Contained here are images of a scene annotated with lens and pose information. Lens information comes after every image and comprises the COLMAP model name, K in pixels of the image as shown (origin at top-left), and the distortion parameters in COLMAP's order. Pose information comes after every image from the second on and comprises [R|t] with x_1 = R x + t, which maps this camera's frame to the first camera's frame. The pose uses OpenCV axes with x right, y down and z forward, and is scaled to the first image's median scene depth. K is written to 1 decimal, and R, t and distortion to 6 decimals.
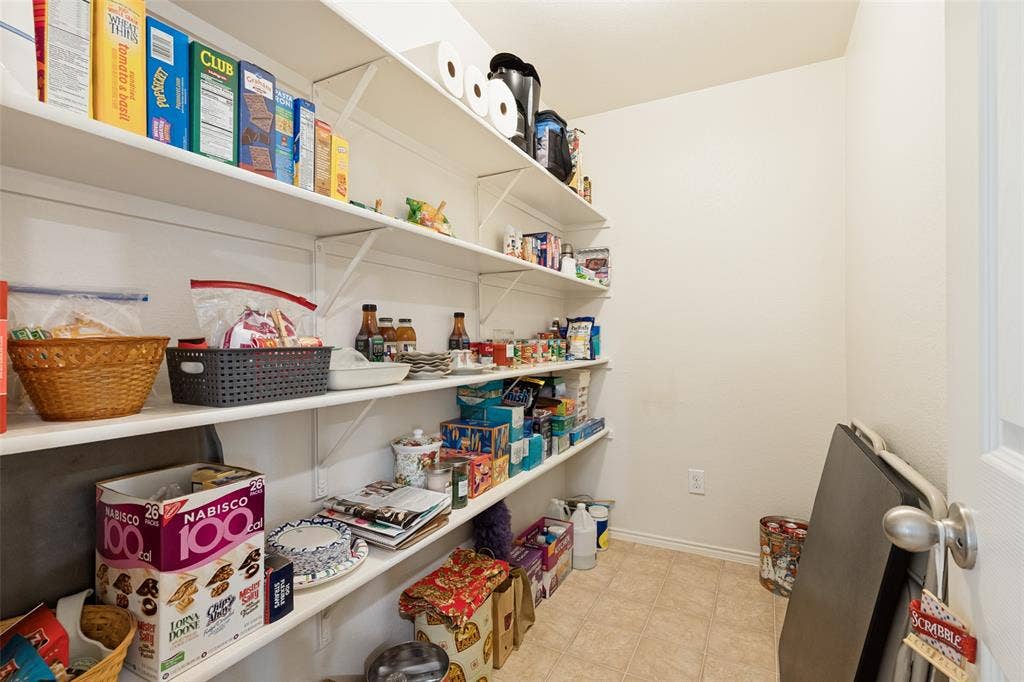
lens RADIAL K [[472.3, 0, 518.3], [0, 472.3, 341.1], [0, 0, 1]] dist [0.000606, 0.000096]
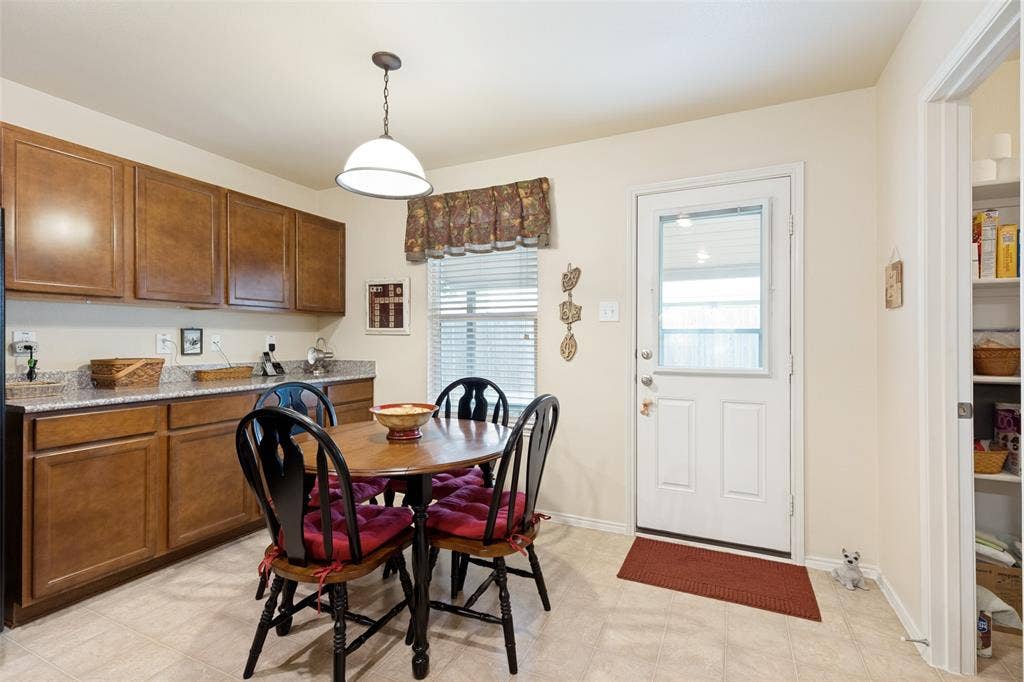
lens RADIAL K [[472.3, 0, 513.4], [0, 472.3, 341.4], [0, 0, 1]] dist [0.000606, 0.000096]
pose [[0.055700, 0.005685, -0.998431, 1.701991], [-0.007926, 0.999955, 0.005252, -0.032969], [0.998416, 0.007621, 0.055742, -1.962062]]
